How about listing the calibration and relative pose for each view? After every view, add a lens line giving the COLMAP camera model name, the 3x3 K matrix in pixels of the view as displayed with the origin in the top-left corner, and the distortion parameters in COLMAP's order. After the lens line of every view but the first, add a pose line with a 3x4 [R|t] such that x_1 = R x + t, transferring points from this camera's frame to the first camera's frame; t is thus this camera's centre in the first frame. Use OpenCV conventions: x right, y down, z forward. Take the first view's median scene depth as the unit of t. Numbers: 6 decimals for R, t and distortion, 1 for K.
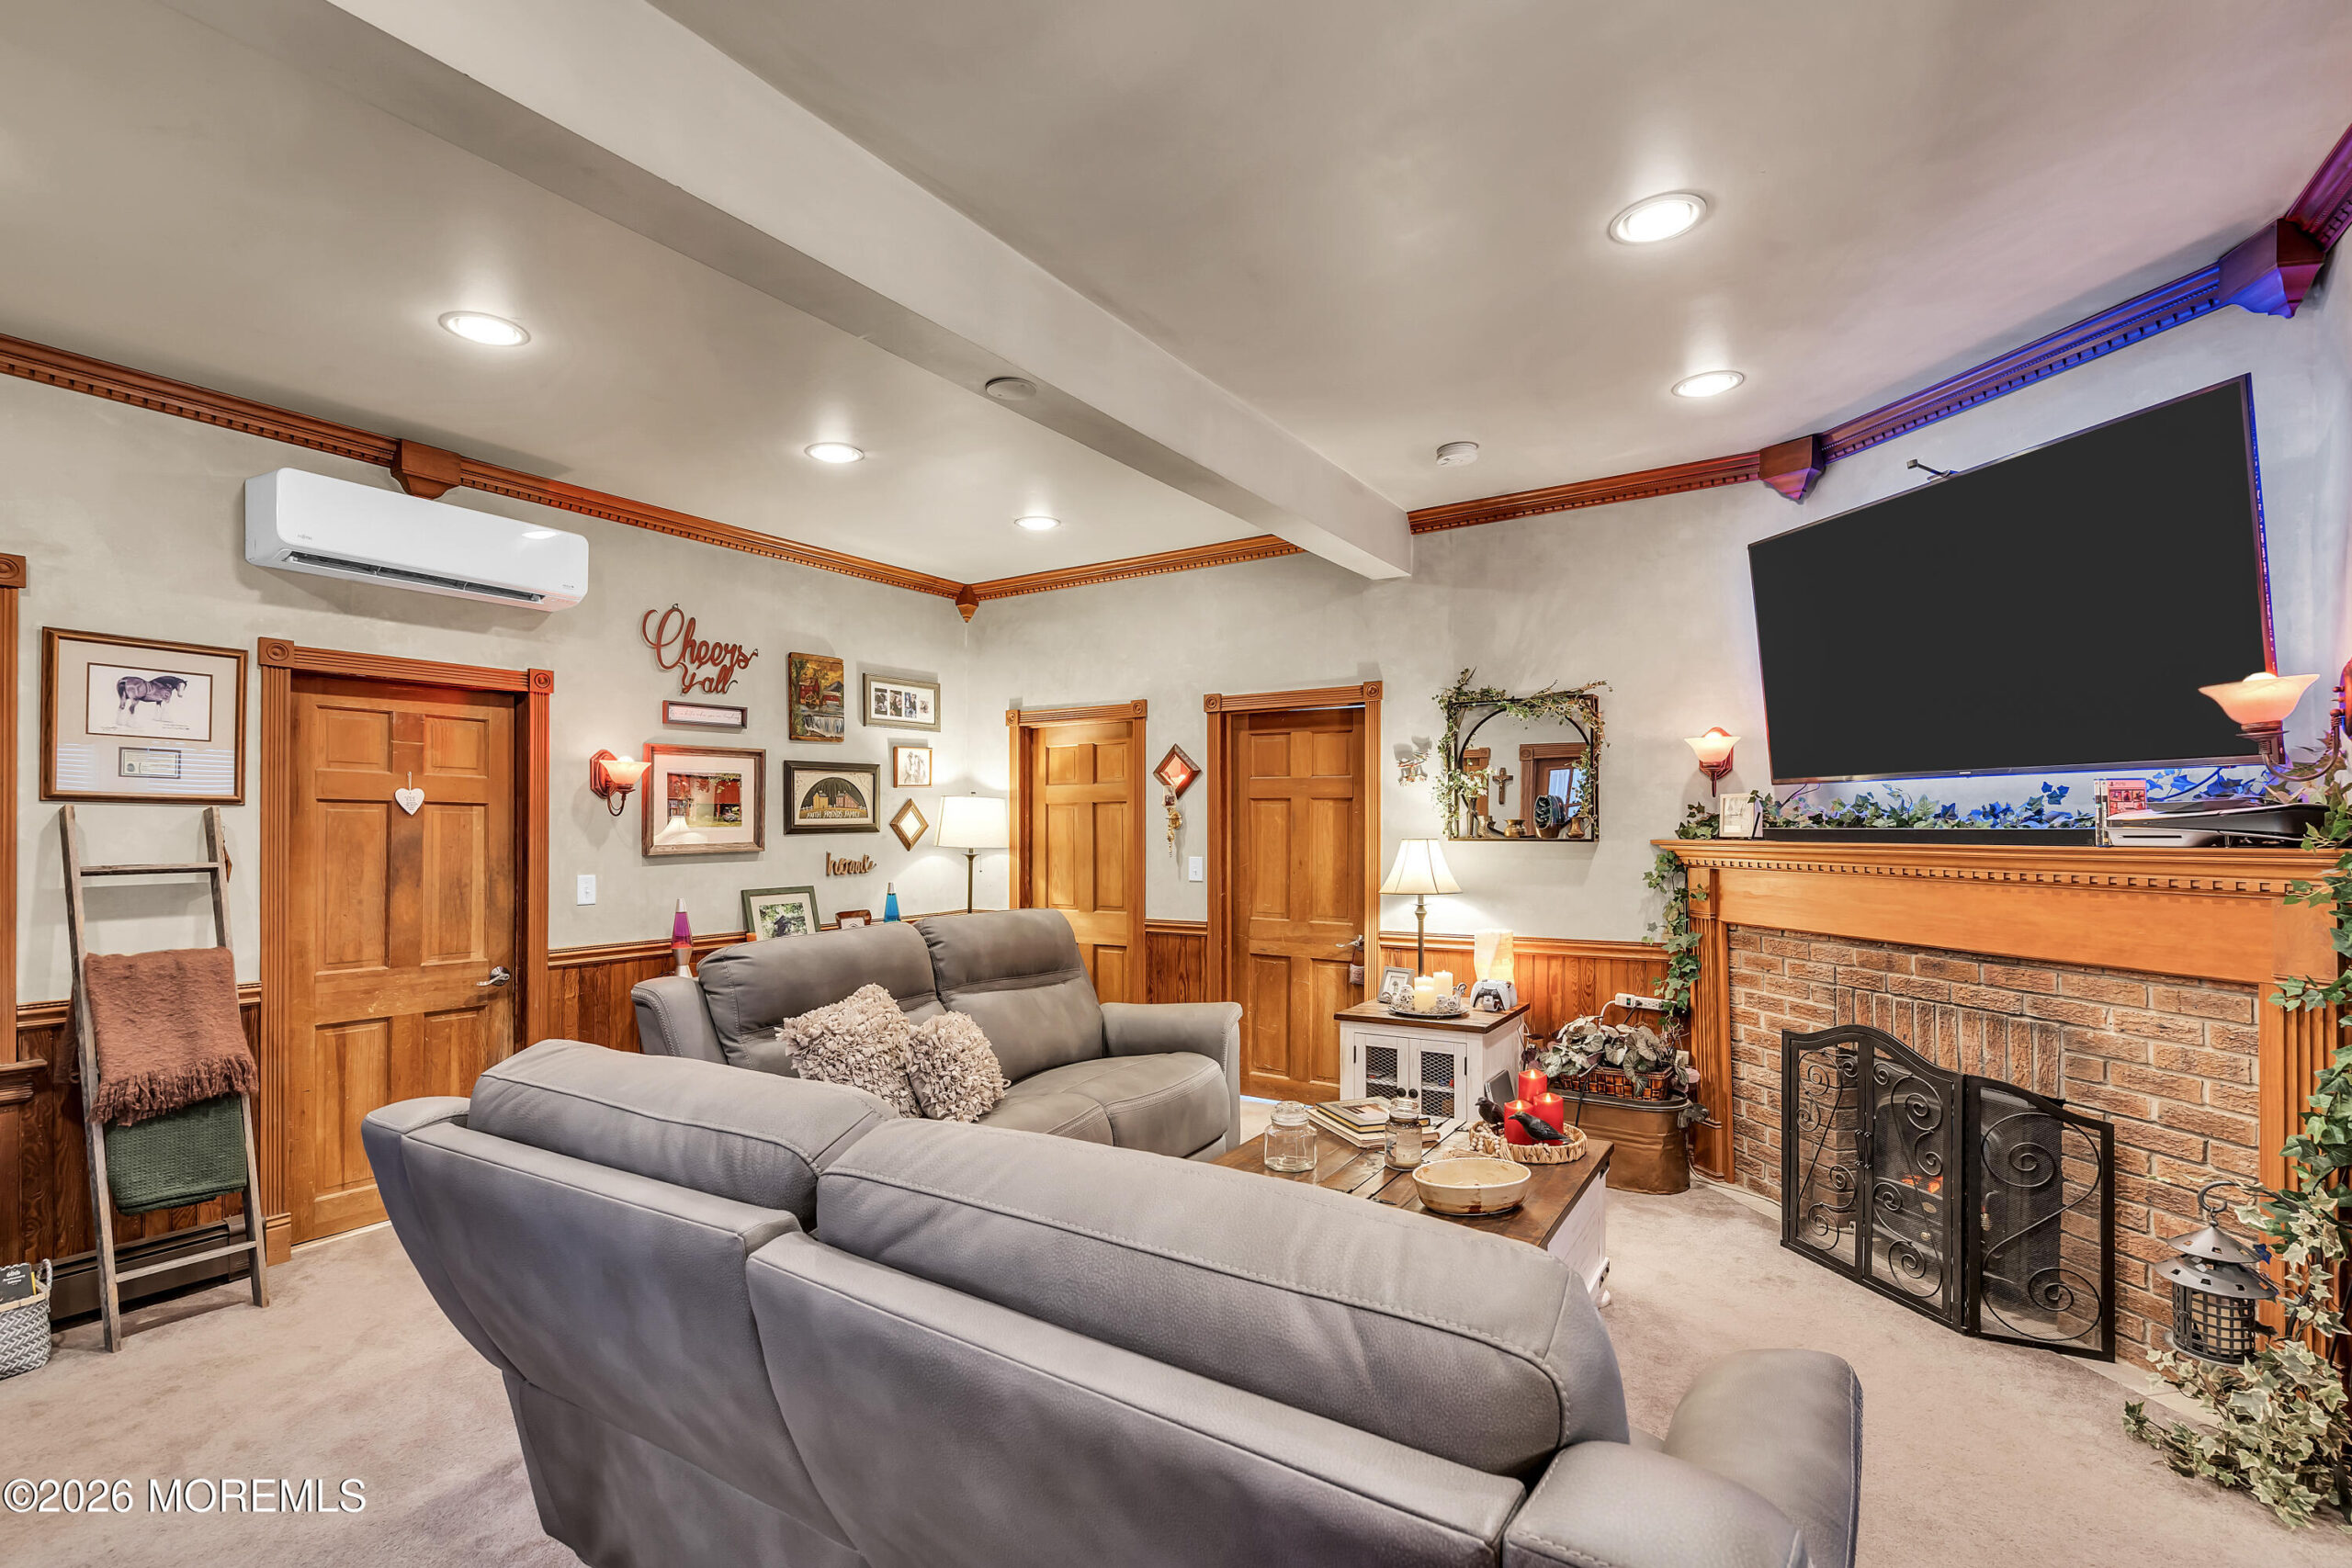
lens RADIAL K [[1080.9, 0, 1185.1], [0, 1080.9, 824.1], [0, 0, 1]] dist [-0.001412, 0.004792]
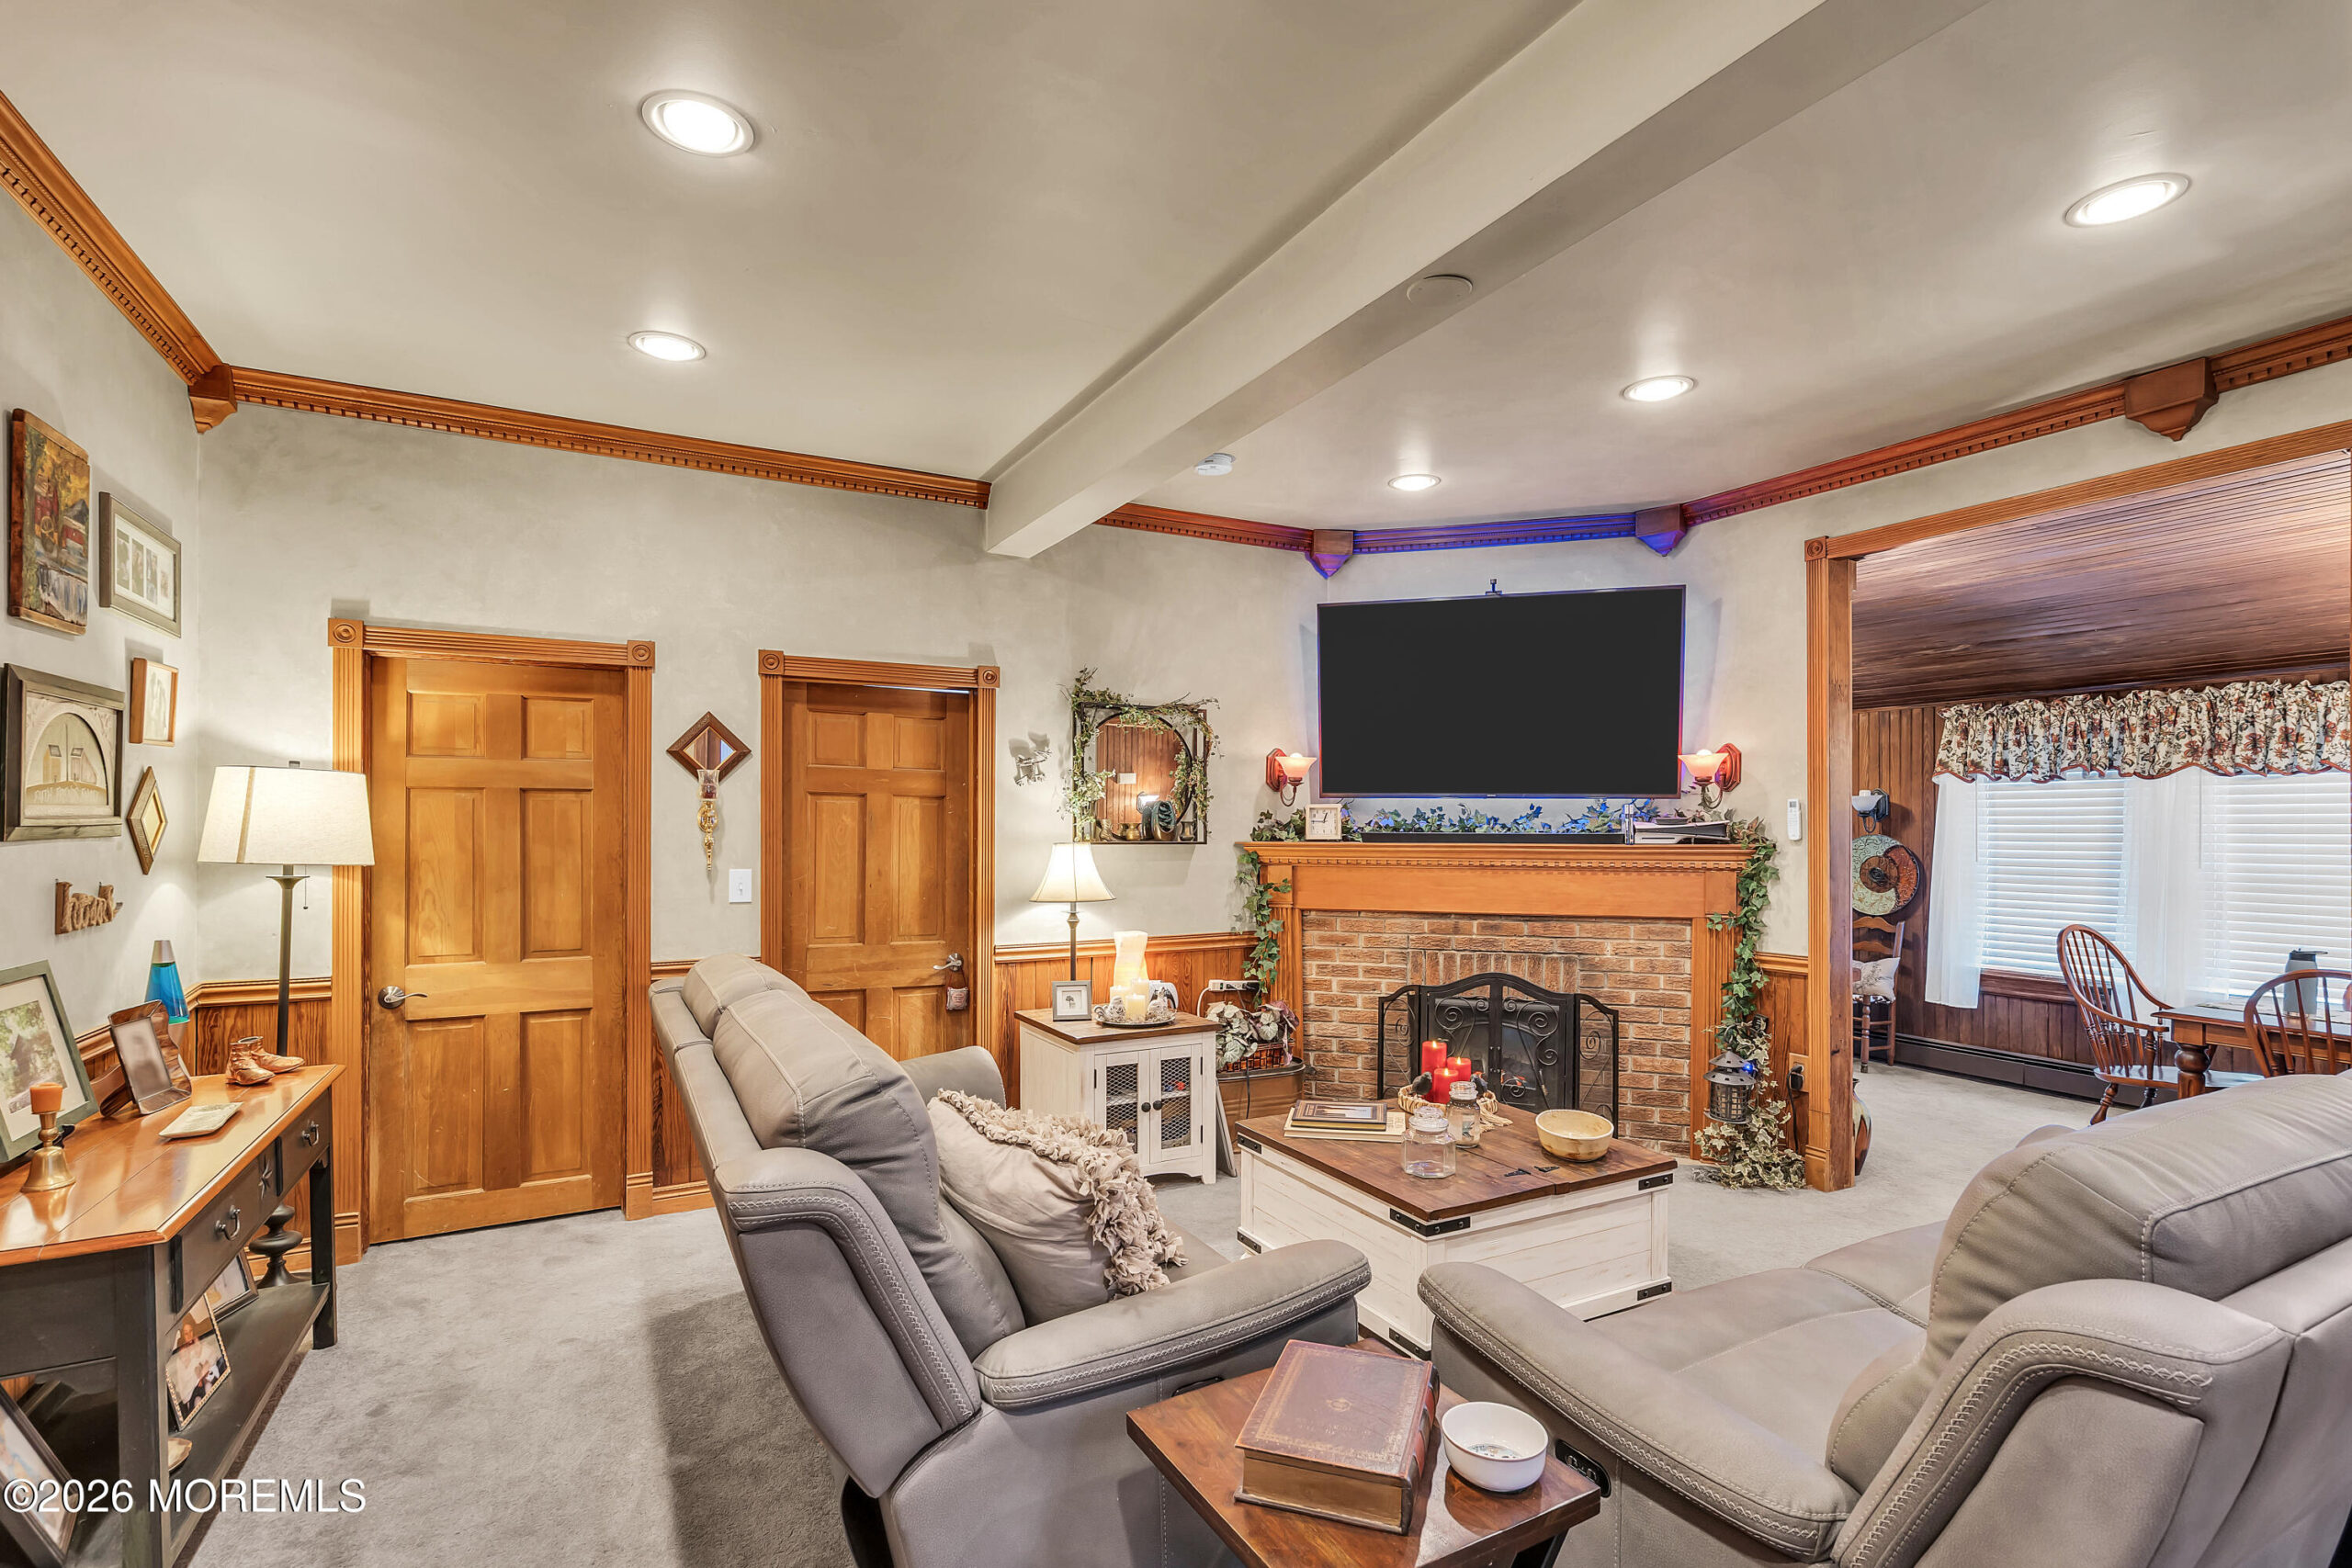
lens RADIAL K [[1080.9, 0, 1191.3], [0, 1080.9, 831.1], [0, 0, 1]] dist [-0.001412, 0.004792]
pose [[0.508679, 0.003124, 0.860950, -0.570410], [-0.006255, 0.999980, 0.000067, 0.003008], [-0.860933, -0.005419, 0.508689, 0.450751]]
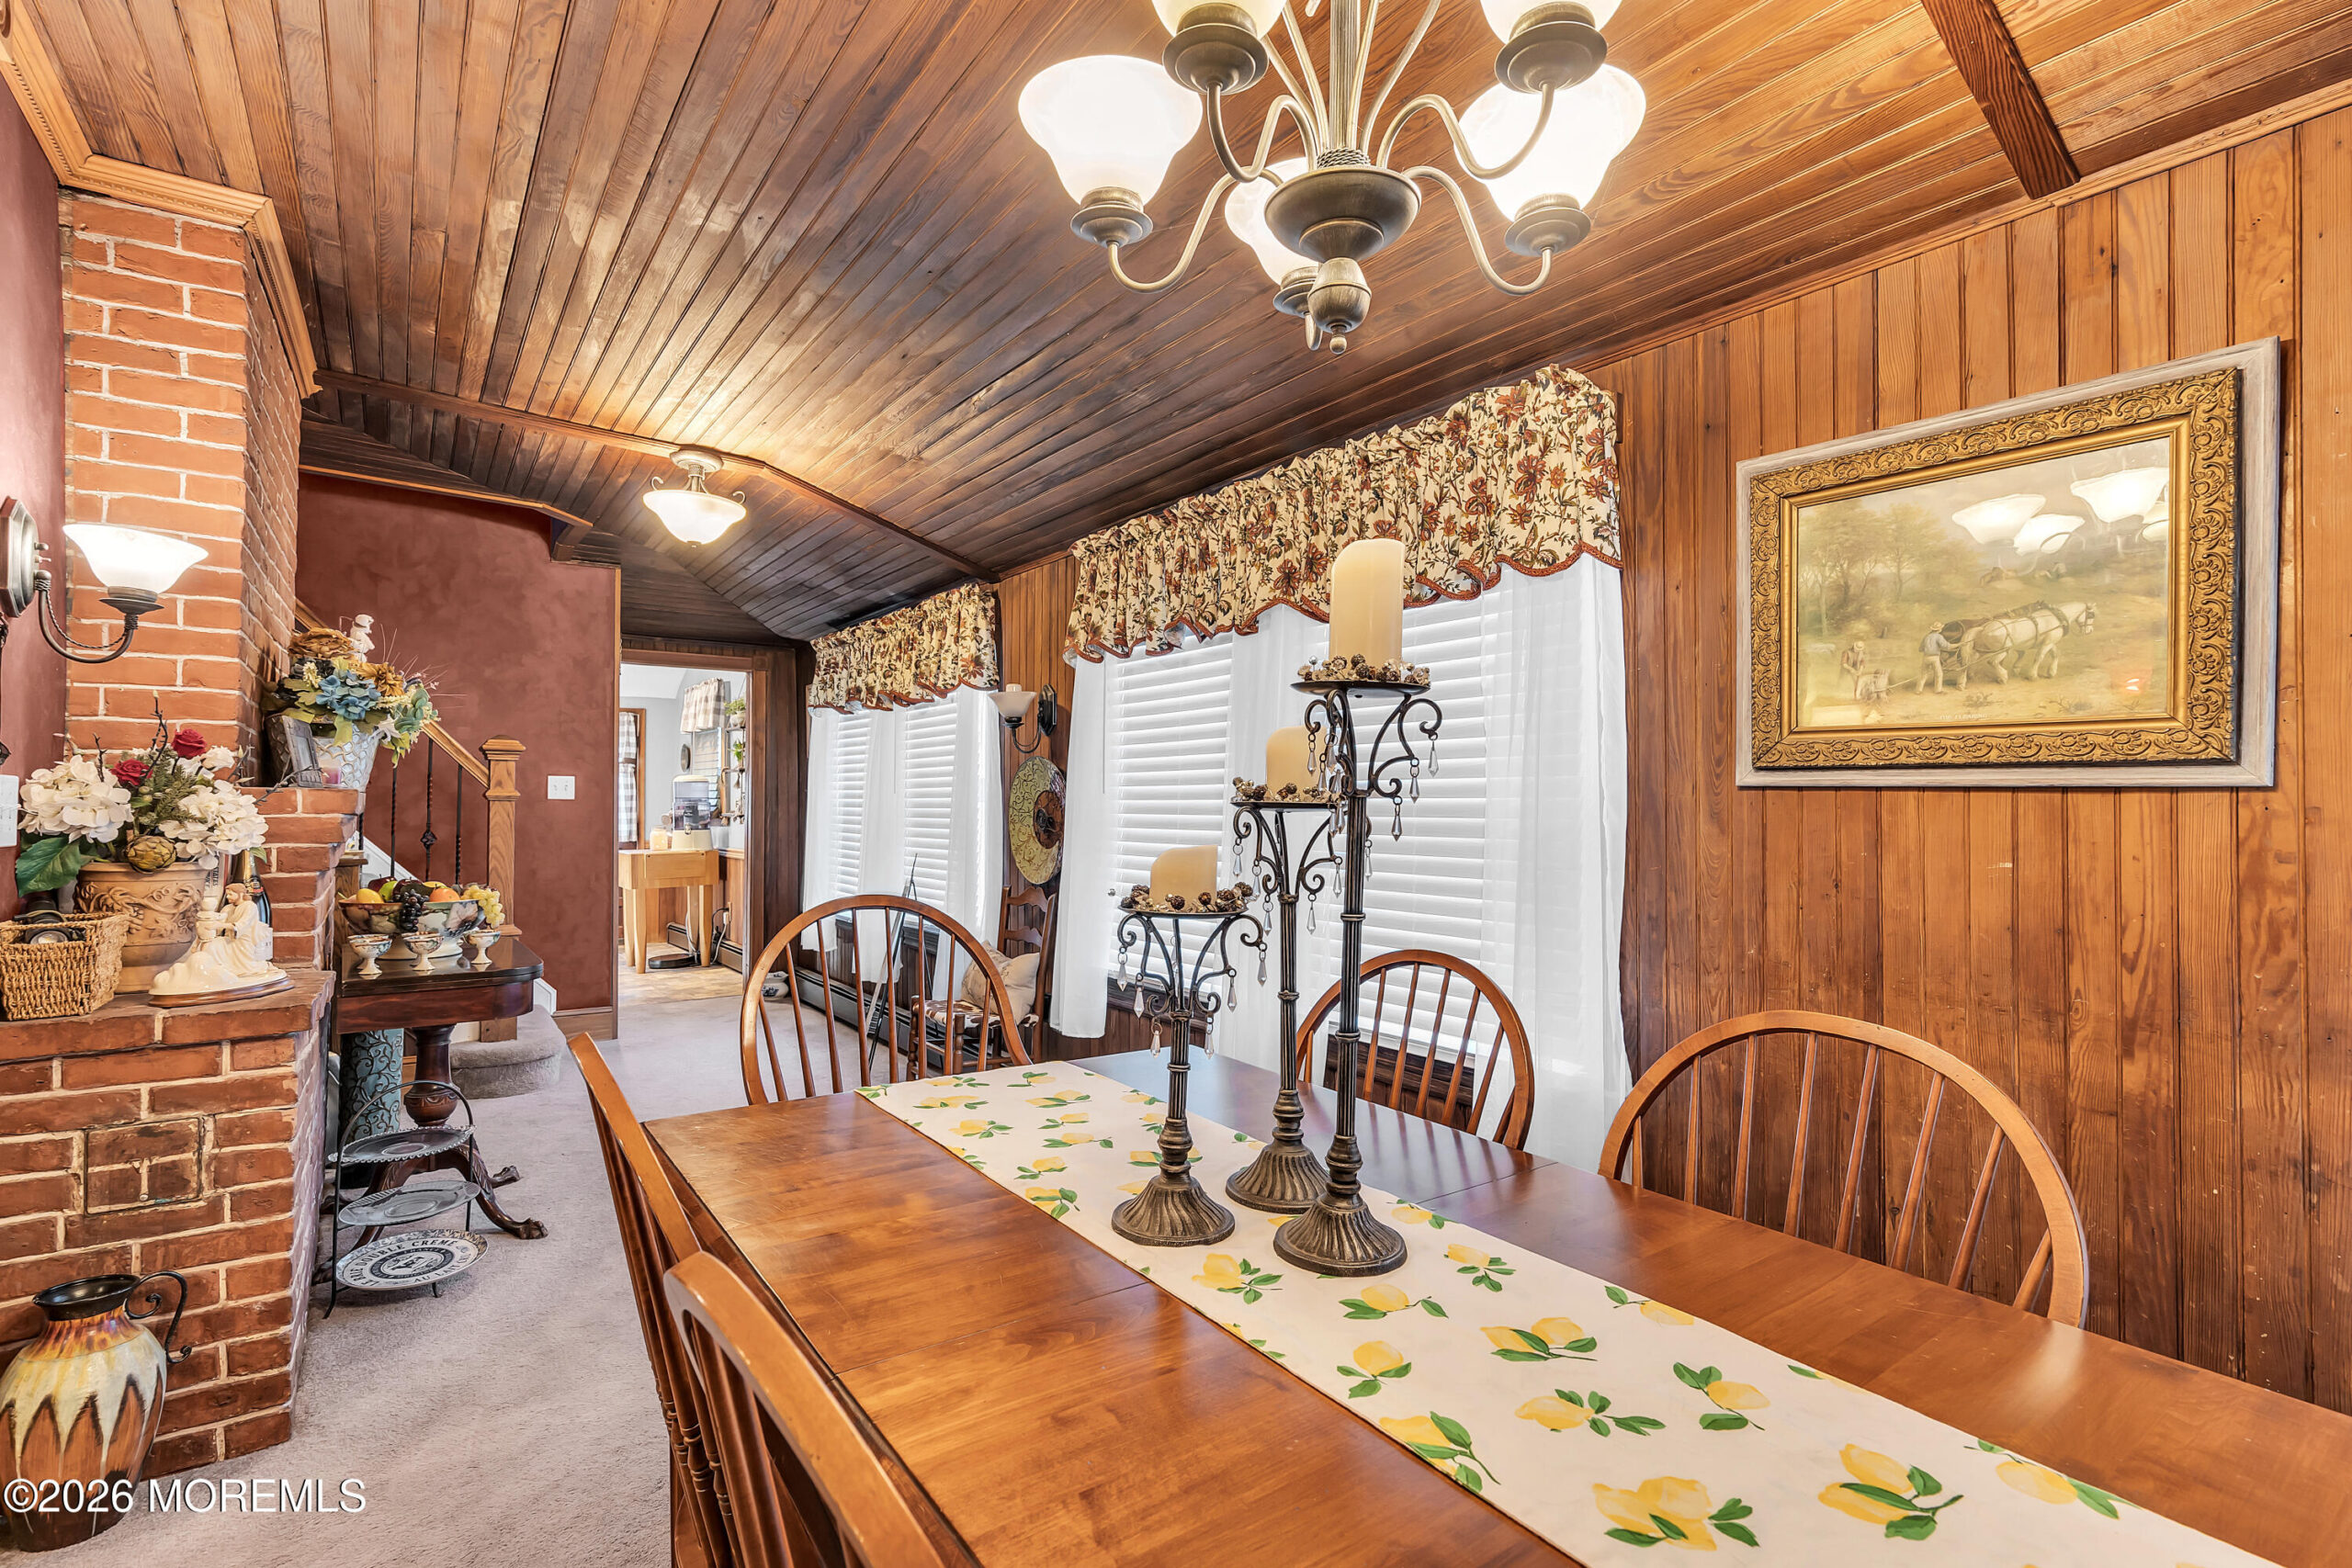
lens RADIAL K [[1080.9, 0, 1154.9], [0, 1080.9, 798.2], [0, 0, 1]] dist [-0.001412, 0.004792]
pose [[0.389428, 0.012205, 0.920976, 0.346554], [-0.007871, 0.999920, -0.009923, 0.046310], [-0.921023, -0.003385, 0.389493, -0.053011]]
